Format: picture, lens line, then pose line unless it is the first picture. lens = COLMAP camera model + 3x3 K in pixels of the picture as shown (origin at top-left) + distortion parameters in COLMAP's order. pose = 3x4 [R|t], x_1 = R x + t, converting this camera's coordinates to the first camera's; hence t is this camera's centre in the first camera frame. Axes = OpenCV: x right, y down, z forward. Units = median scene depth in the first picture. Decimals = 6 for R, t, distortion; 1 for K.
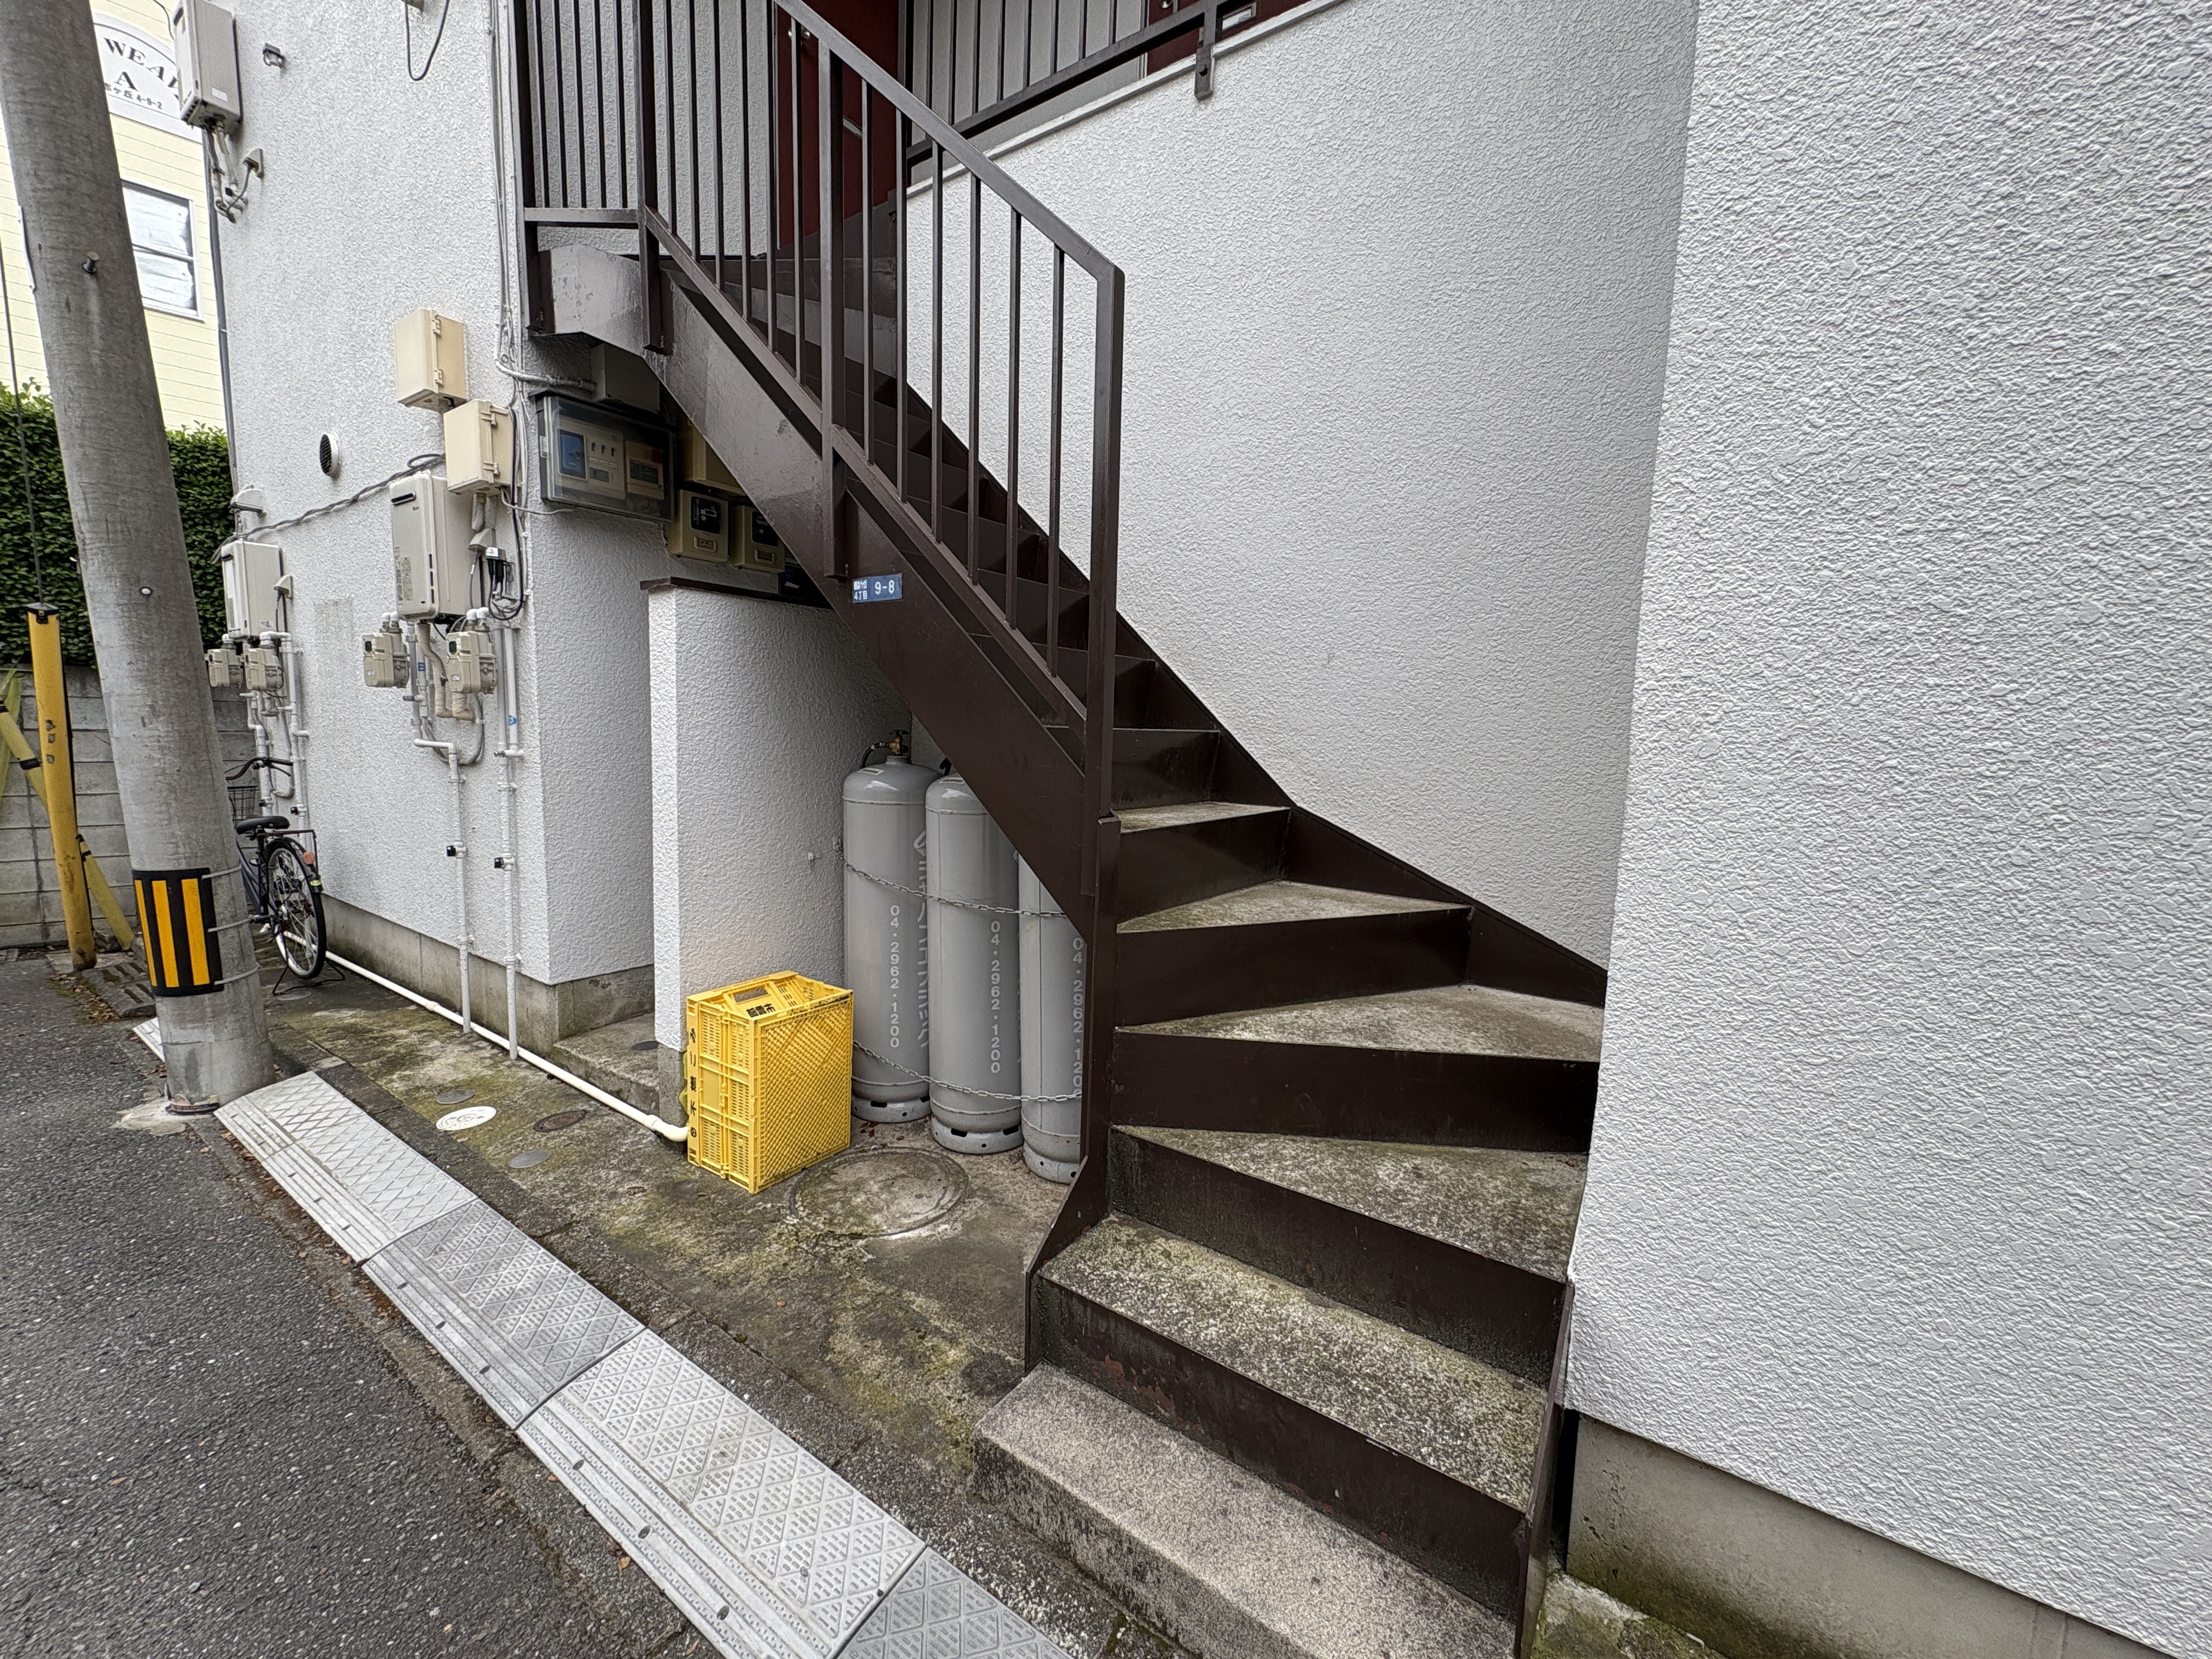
lens RADIAL K [[883.3, 0, 1106.1], [0, 883.3, 827.3], [0, 0, 1]] dist [-0.000118, 0.000260]
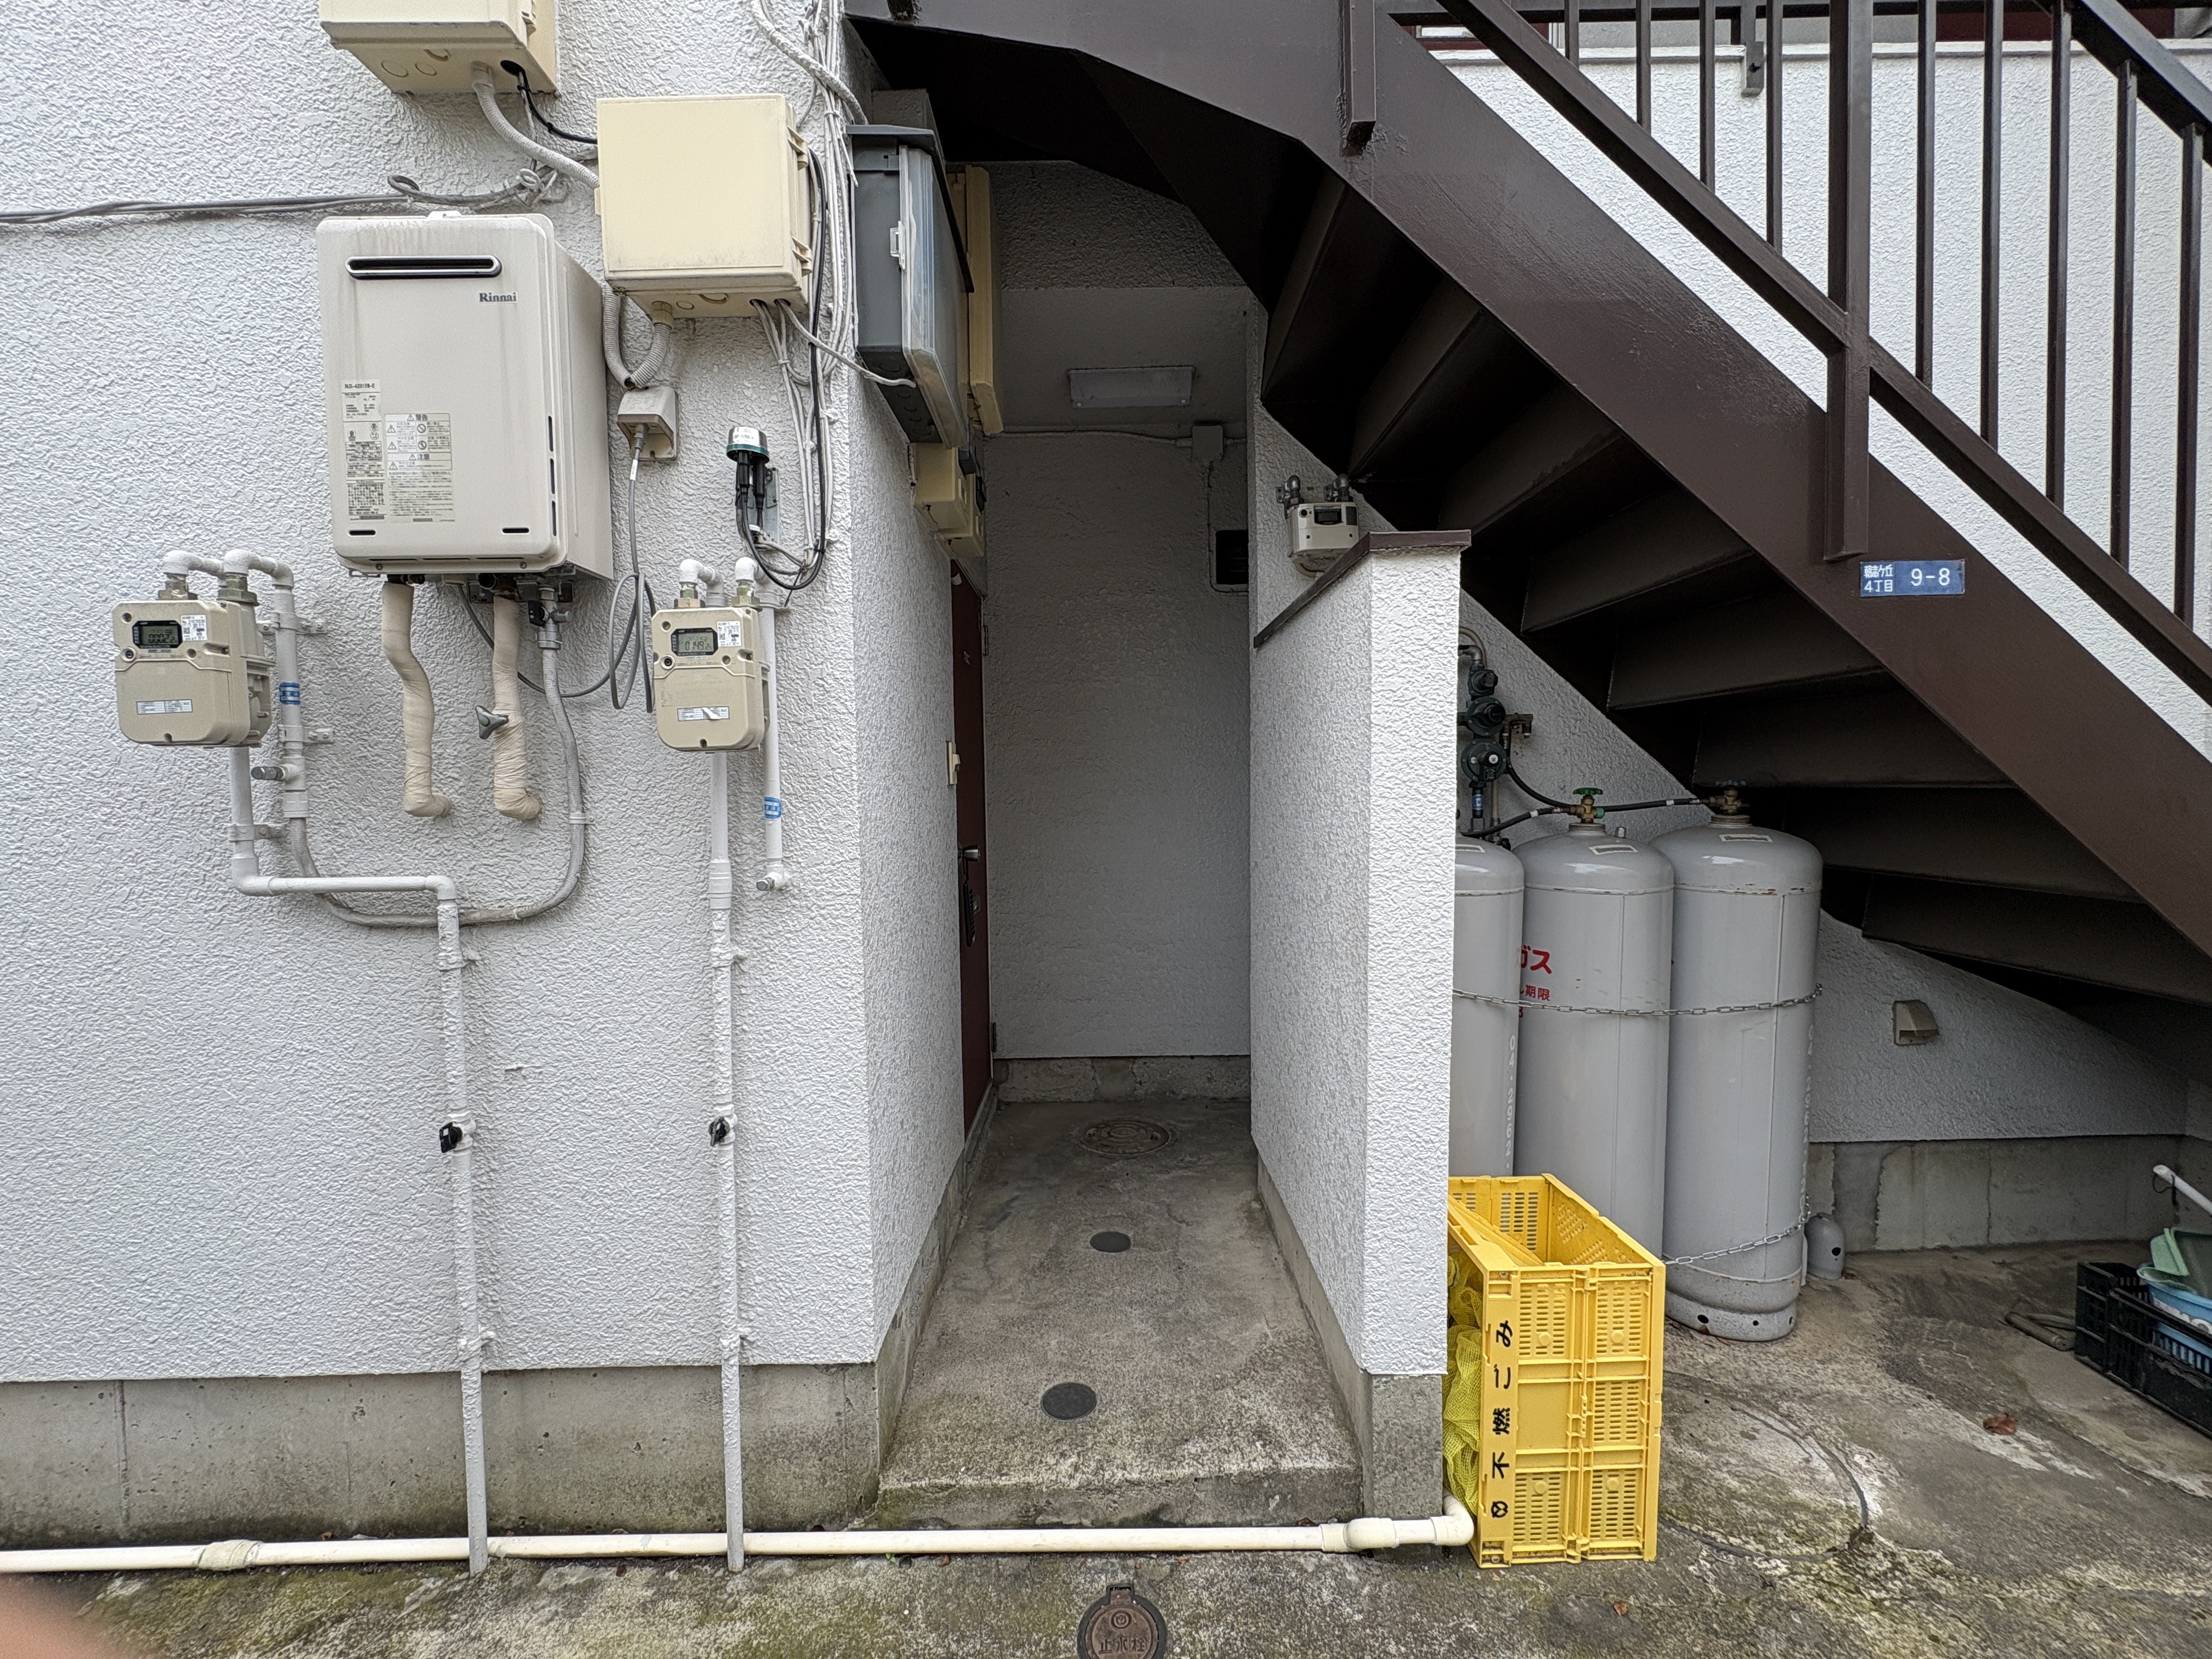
lens RADIAL K [[880.8, 0, 1108.7], [0, 880.8, 827.5], [0, 0, 1]] dist [0.000626, 0.000144]
pose [[0.818419, -0.070150, 0.570324, -0.858796], [0.106967, 0.993771, -0.031263, -0.085277], [-0.564578, 0.086592, 0.820825, 0.574295]]
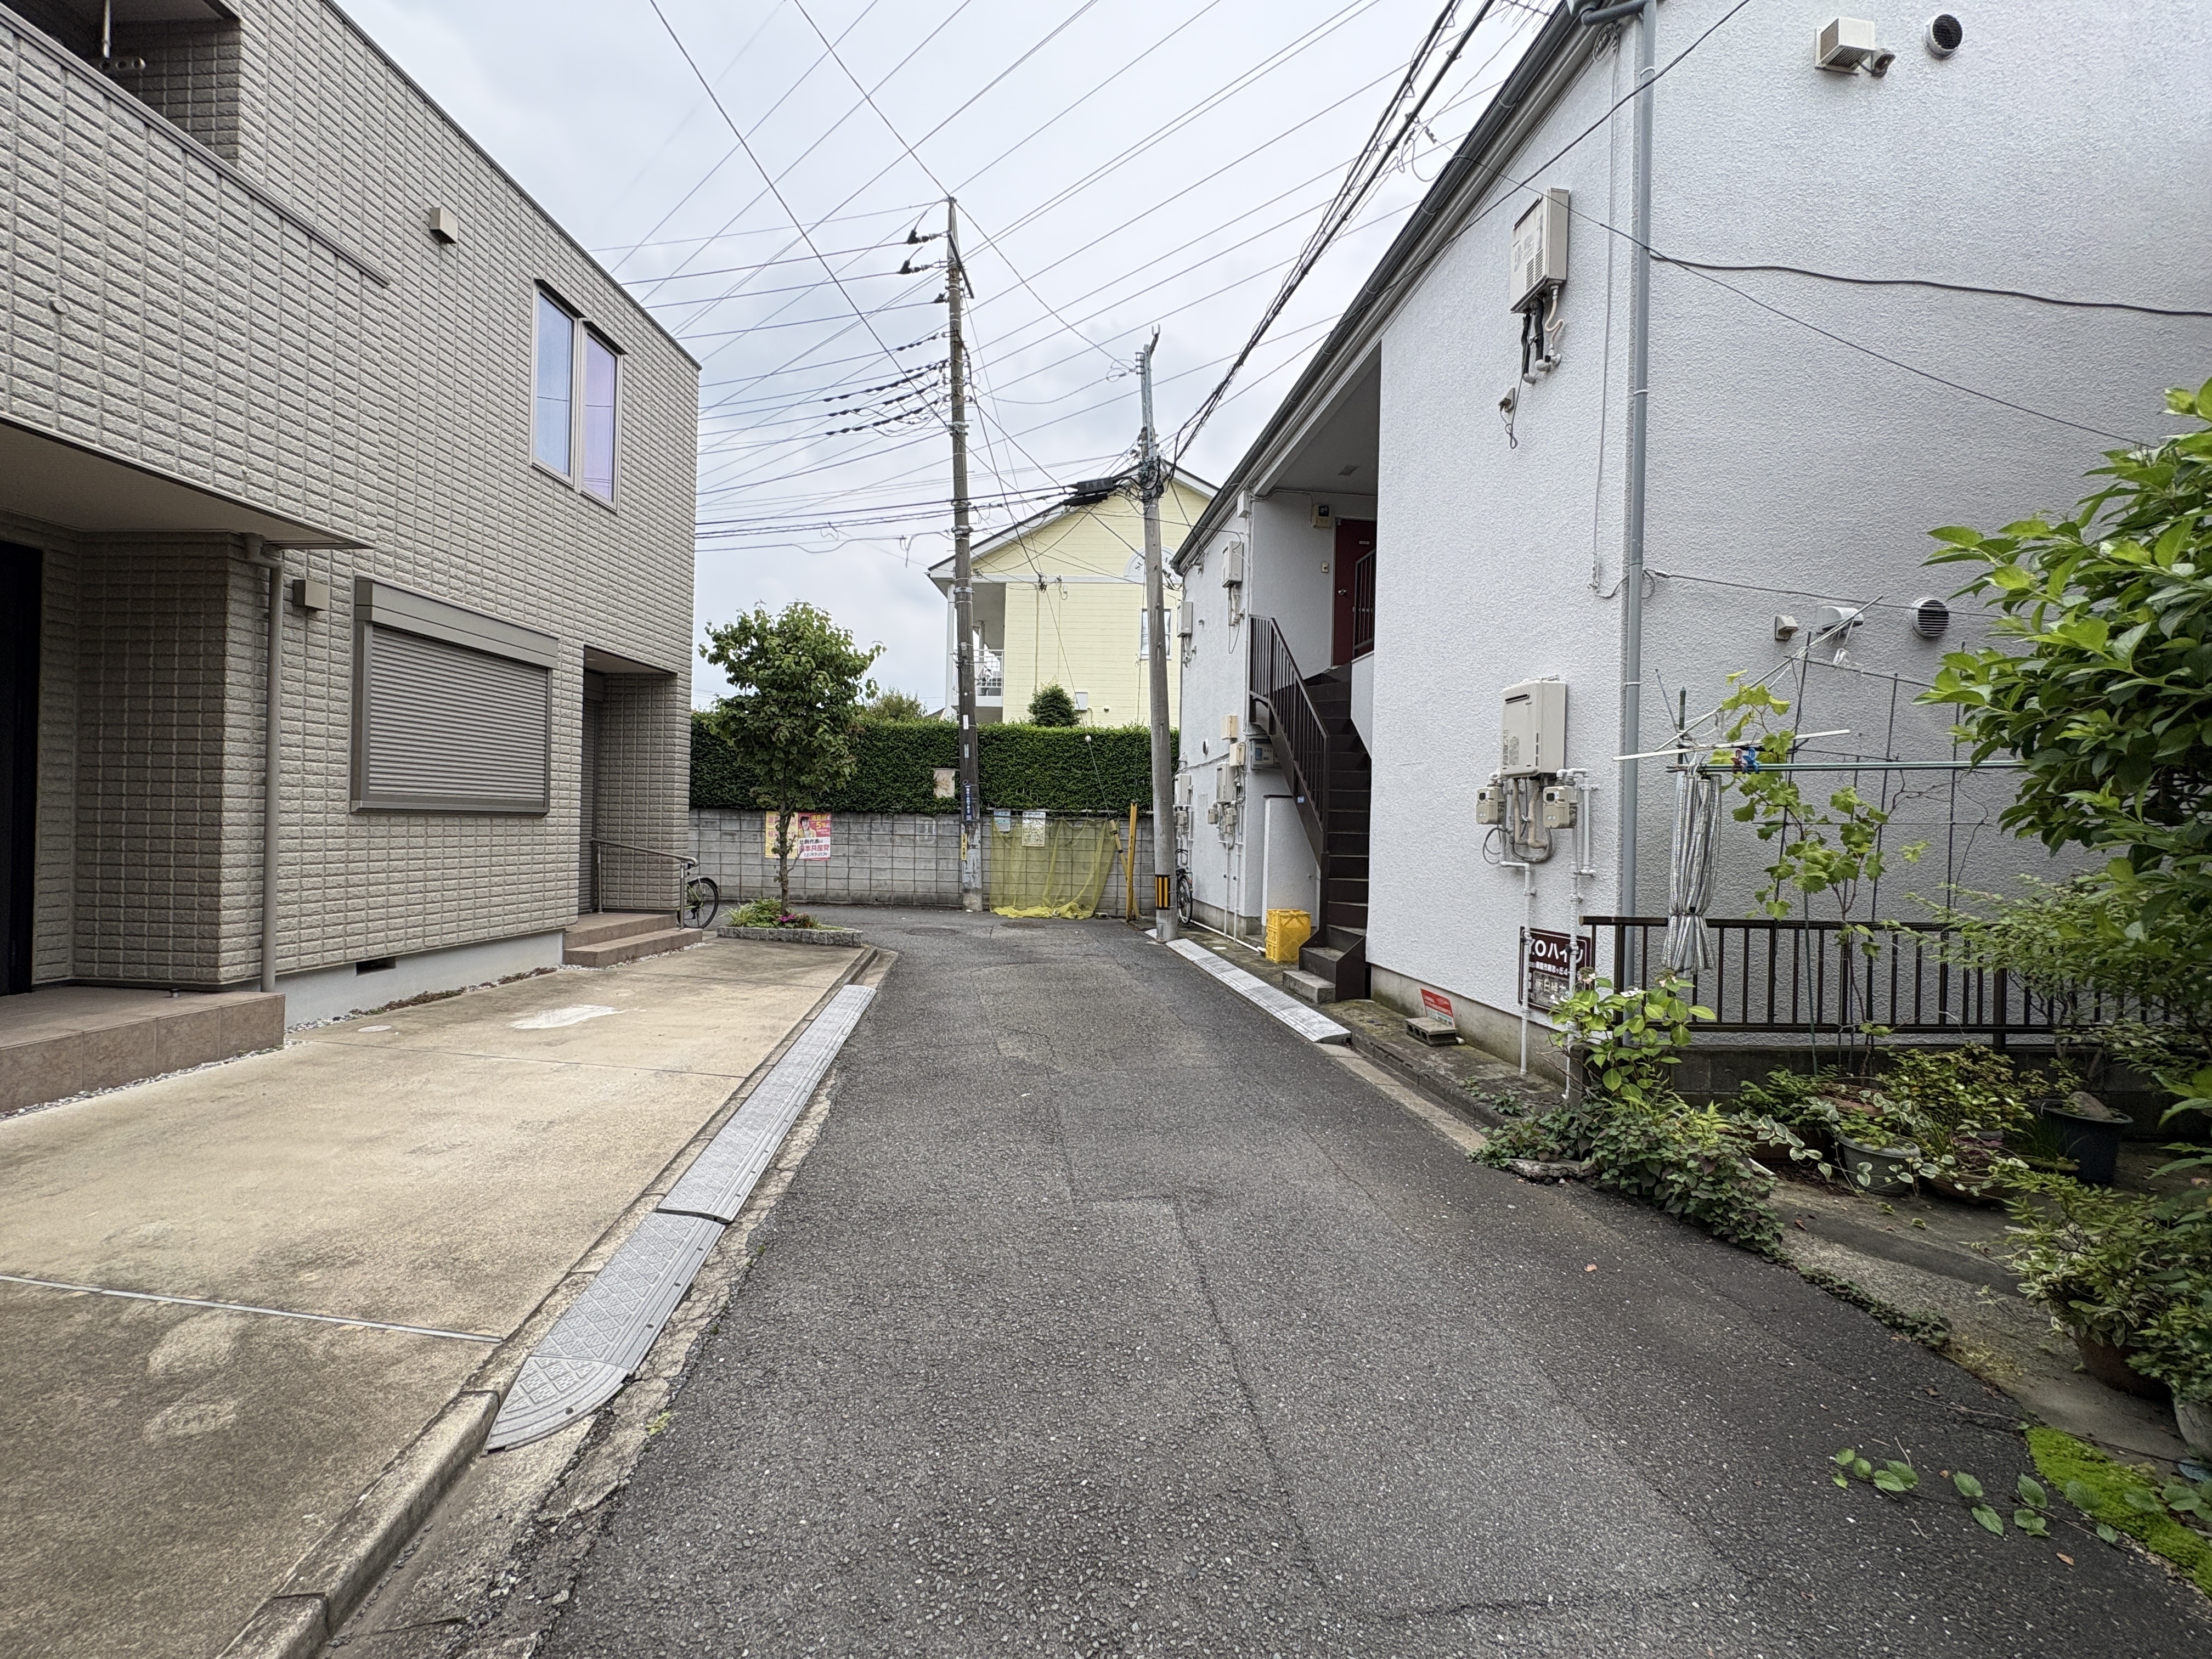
lens RADIAL K [[883.3, 0, 1106.1], [0, 883.3, 827.3], [0, 0, 1]] dist [-0.000118, 0.000260]
pose [[0.676238, -0.015445, -0.736521, 1.520220], [-0.083926, 0.991656, -0.097852, 0.234932], [0.731887, 0.127984, 0.669299, -1.687910]]
